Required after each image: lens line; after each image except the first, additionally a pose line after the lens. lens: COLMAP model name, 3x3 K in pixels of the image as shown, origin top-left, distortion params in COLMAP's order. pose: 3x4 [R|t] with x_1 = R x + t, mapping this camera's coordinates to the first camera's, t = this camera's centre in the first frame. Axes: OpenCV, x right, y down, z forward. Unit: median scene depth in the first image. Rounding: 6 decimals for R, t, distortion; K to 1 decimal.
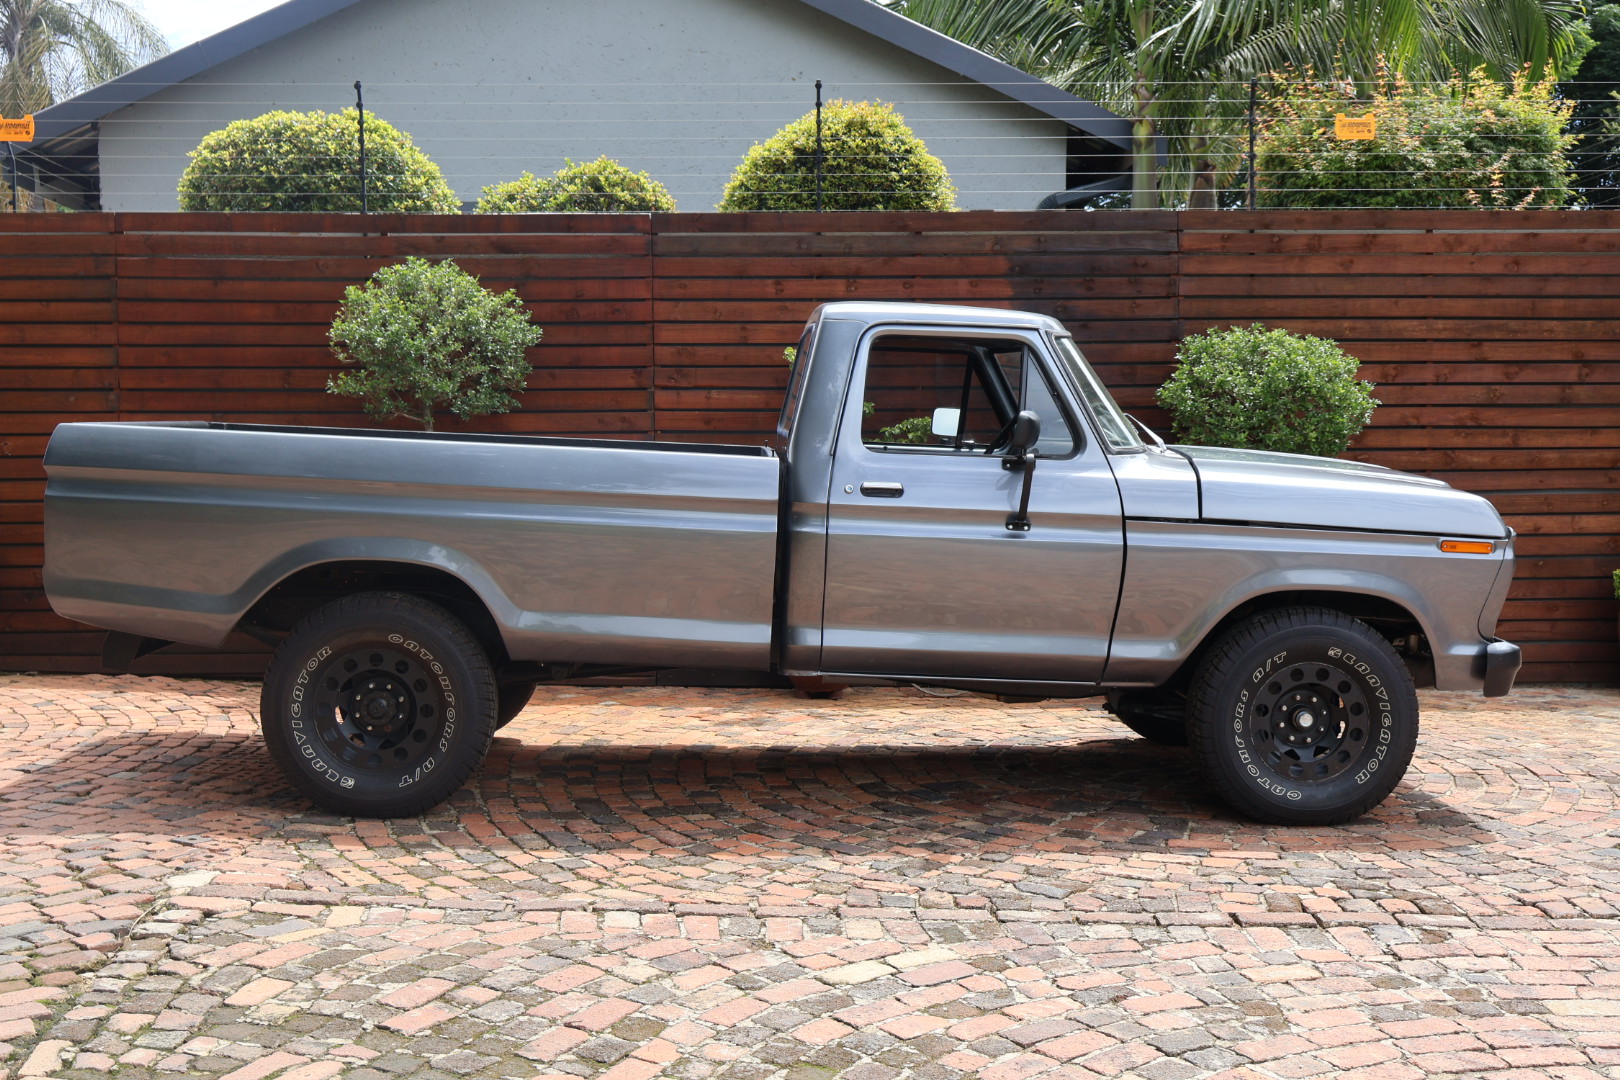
lens RADIAL K [[1997.3, 0, 810.7], [0, 1997.3, 549.2], [0, 0, 1]] dist [0.003563, 0.000000]
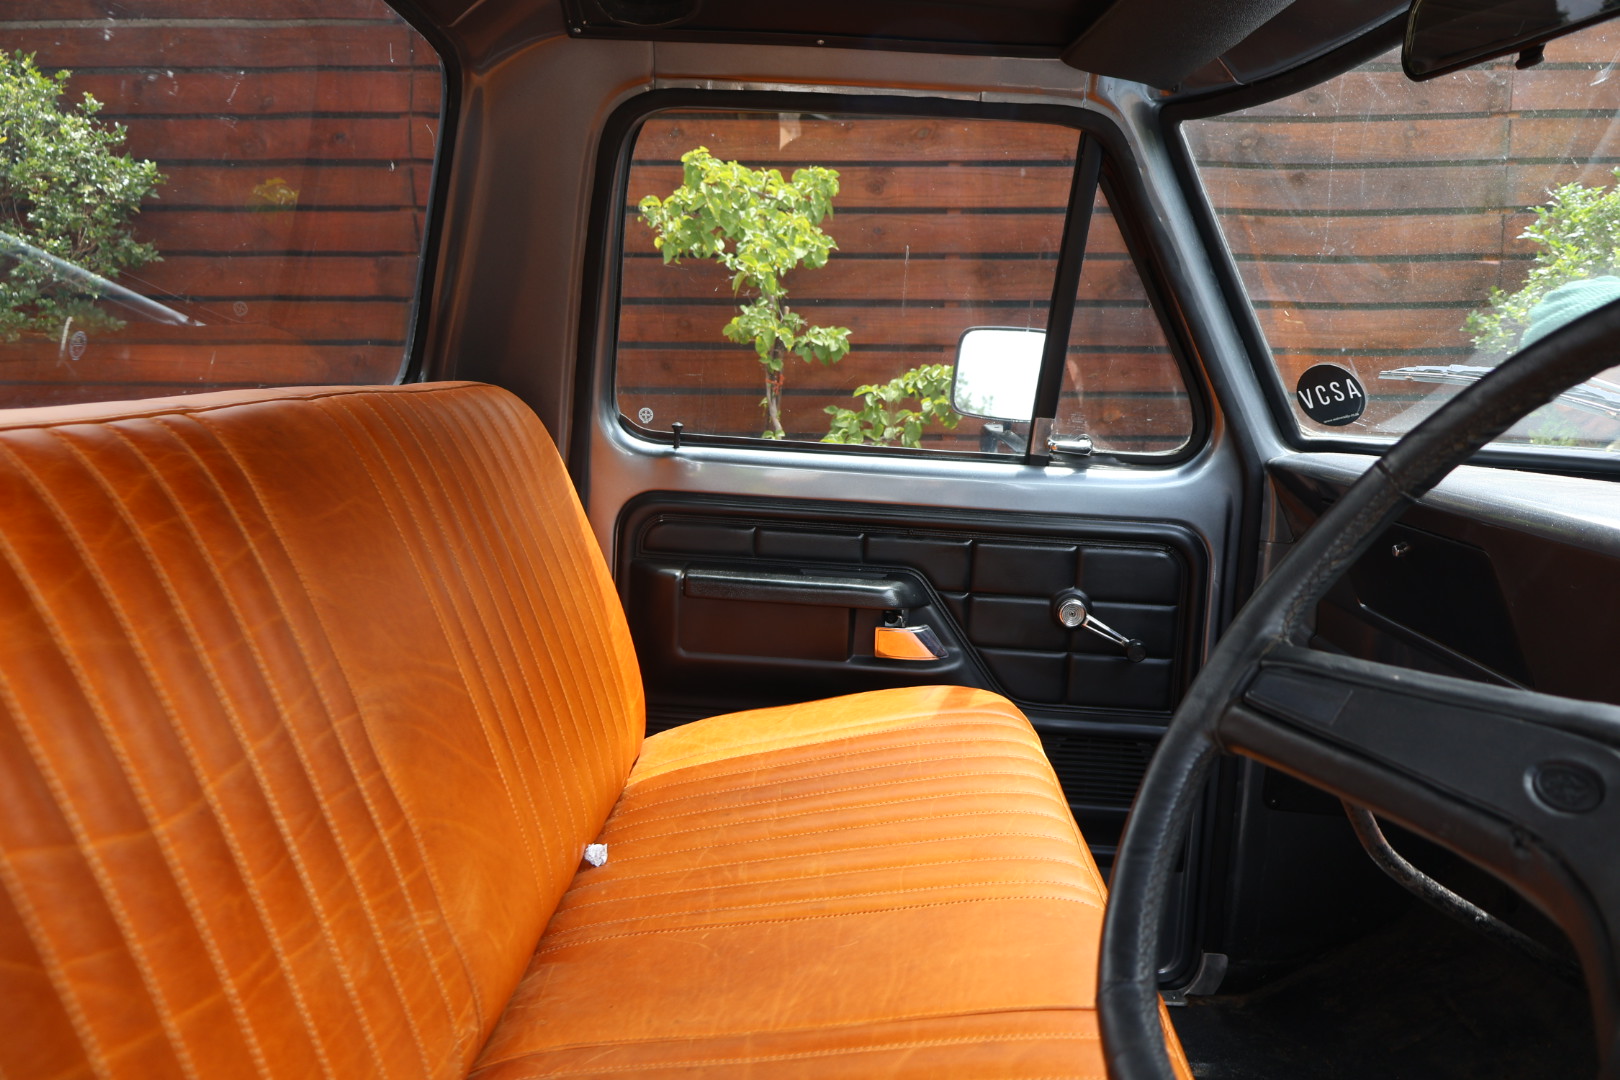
lens RADIAL K [[1350.5, 0, 810.8], [0, 1350.5, 554.0], [0, 0, 1]] dist [-0.000361, 0.004669]
pose [[0.996141, 0.023334, -0.084606, 0.048872], [-0.016903, 0.996969, 0.075943, -0.044466], [0.086121, -0.074220, 0.993516, 0.672670]]
